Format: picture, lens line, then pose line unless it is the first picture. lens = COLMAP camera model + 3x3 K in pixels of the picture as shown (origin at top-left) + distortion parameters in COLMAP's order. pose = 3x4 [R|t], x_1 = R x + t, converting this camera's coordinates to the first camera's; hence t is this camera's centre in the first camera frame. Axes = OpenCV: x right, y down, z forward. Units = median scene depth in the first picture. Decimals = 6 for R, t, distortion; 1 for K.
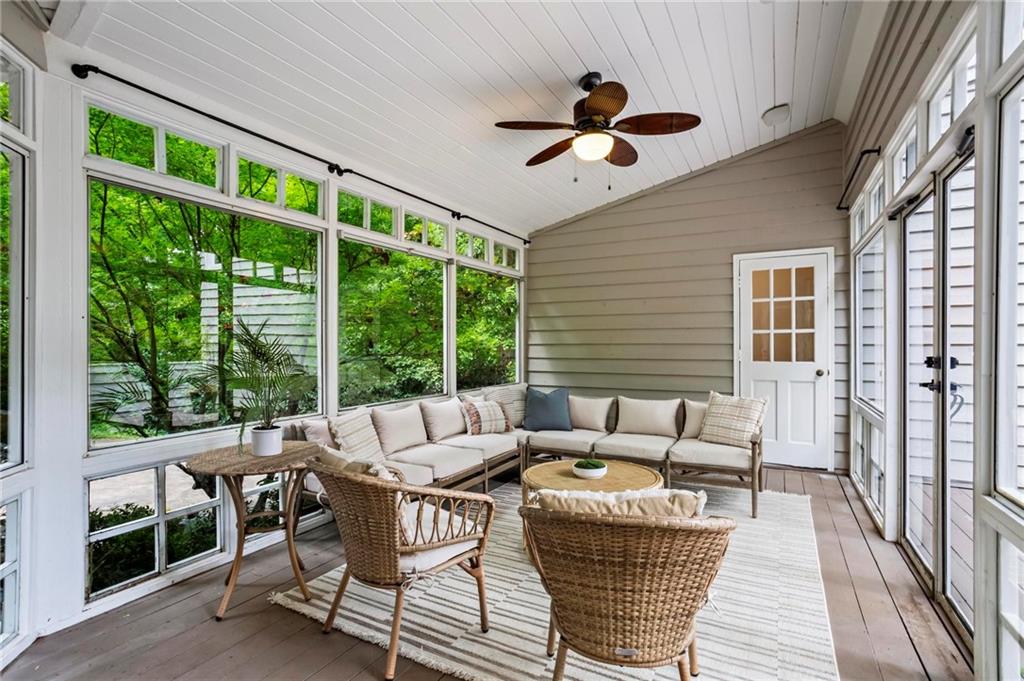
lens RADIAL K [[495.7, 0, 516.4], [0, 495.7, 342.8], [0, 0, 1]] dist [-0.039229, 0.019301]
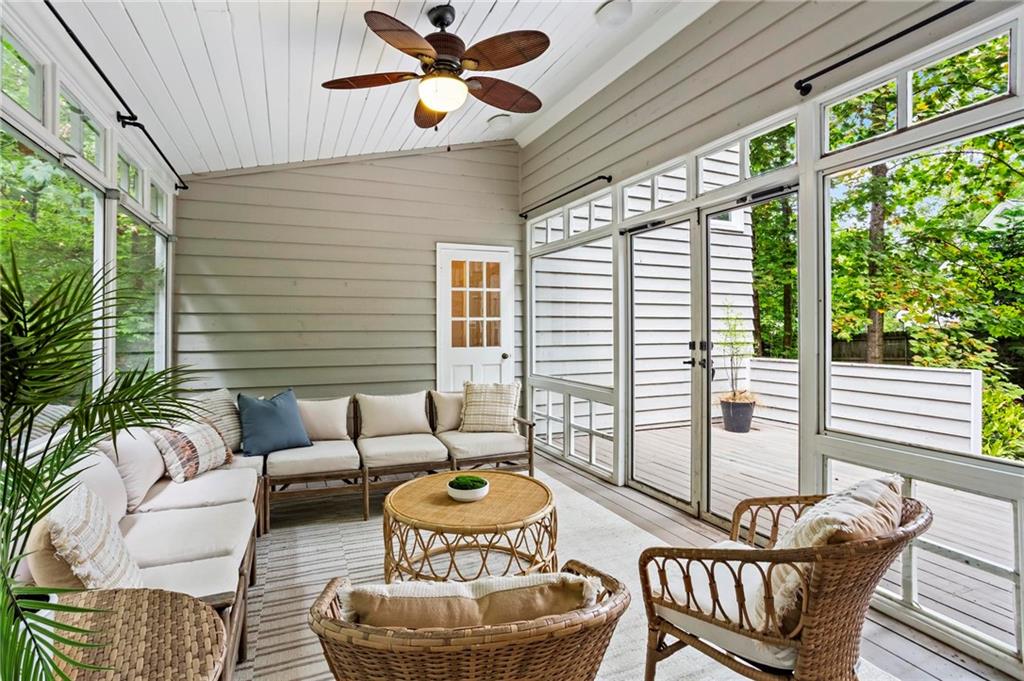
lens RADIAL K [[495.7, 0, 499.3], [0, 495.7, 321.2], [0, 0, 1]] dist [-0.039229, 0.019301]
pose [[0.636548, 0.009129, 0.771183, -0.281717], [0.000068, 0.999929, -0.011893, -0.005891], [-0.771237, 0.007623, 0.636503, 0.272924]]
